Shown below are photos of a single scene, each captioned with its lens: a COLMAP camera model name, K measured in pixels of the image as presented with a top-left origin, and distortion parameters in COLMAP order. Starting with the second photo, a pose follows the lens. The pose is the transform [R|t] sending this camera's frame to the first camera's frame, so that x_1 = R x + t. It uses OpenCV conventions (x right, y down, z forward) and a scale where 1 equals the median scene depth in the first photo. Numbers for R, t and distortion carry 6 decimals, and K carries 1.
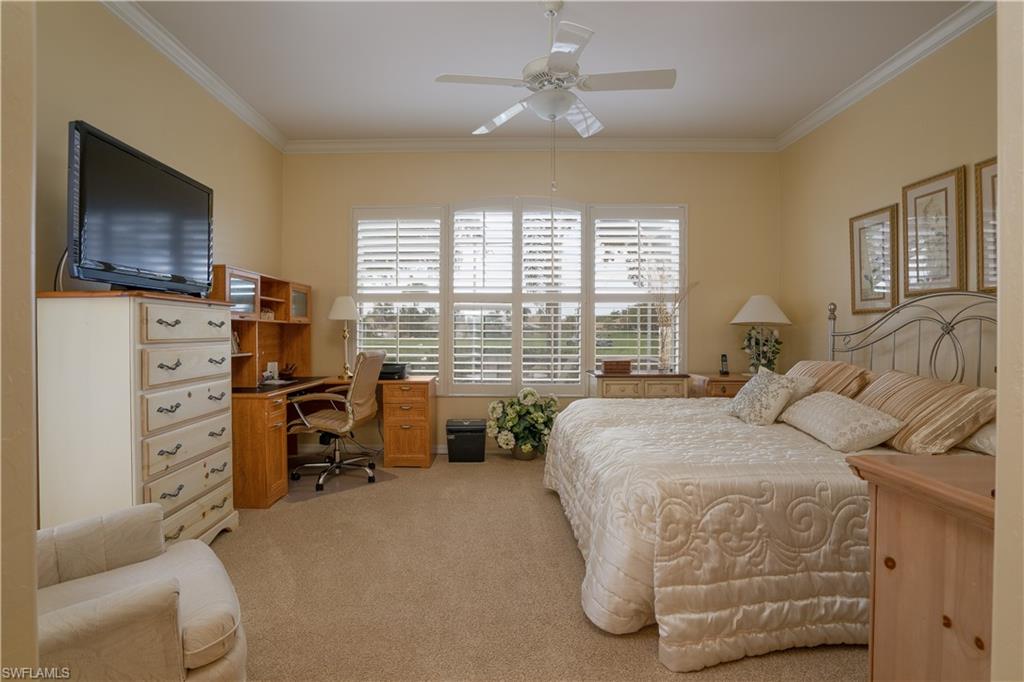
lens RADIAL K [[479.5, 0, 509.7], [0, 479.5, 336.7], [0, 0, 1]] dist [-0.008263, 0.000804]
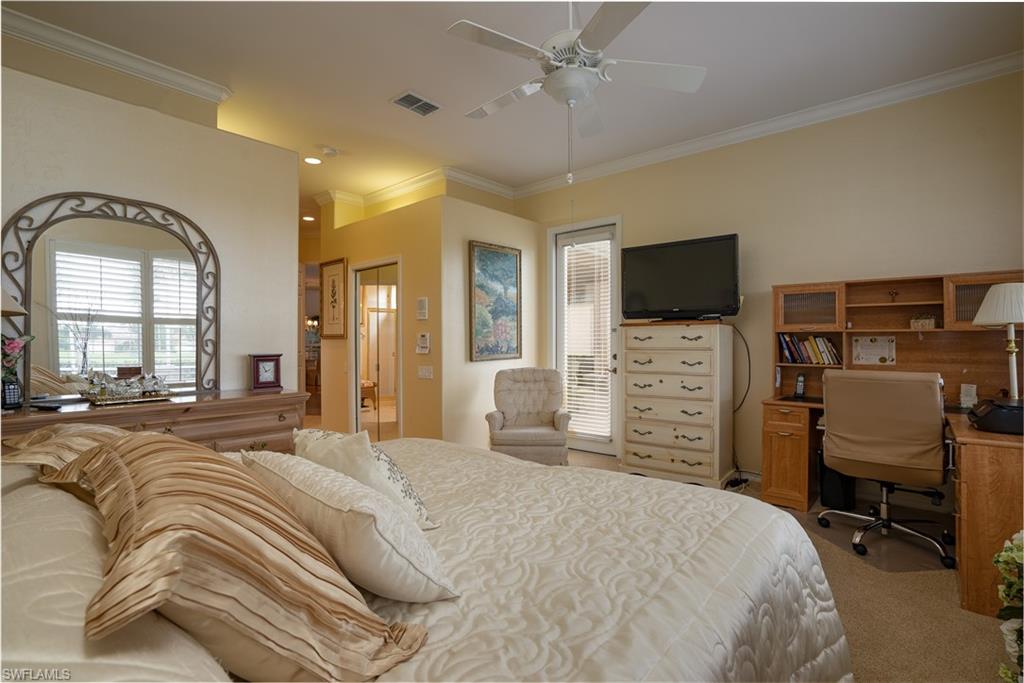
lens RADIAL K [[479.5, 0, 509.7], [0, 479.5, 337.2], [0, 0, 1]] dist [-0.008263, 0.000804]
pose [[-0.658465, -0.014252, -0.752477, 0.824837], [-0.007806, 0.999896, -0.012108, -0.007036], [0.752571, -0.002099, -0.658508, 1.501902]]
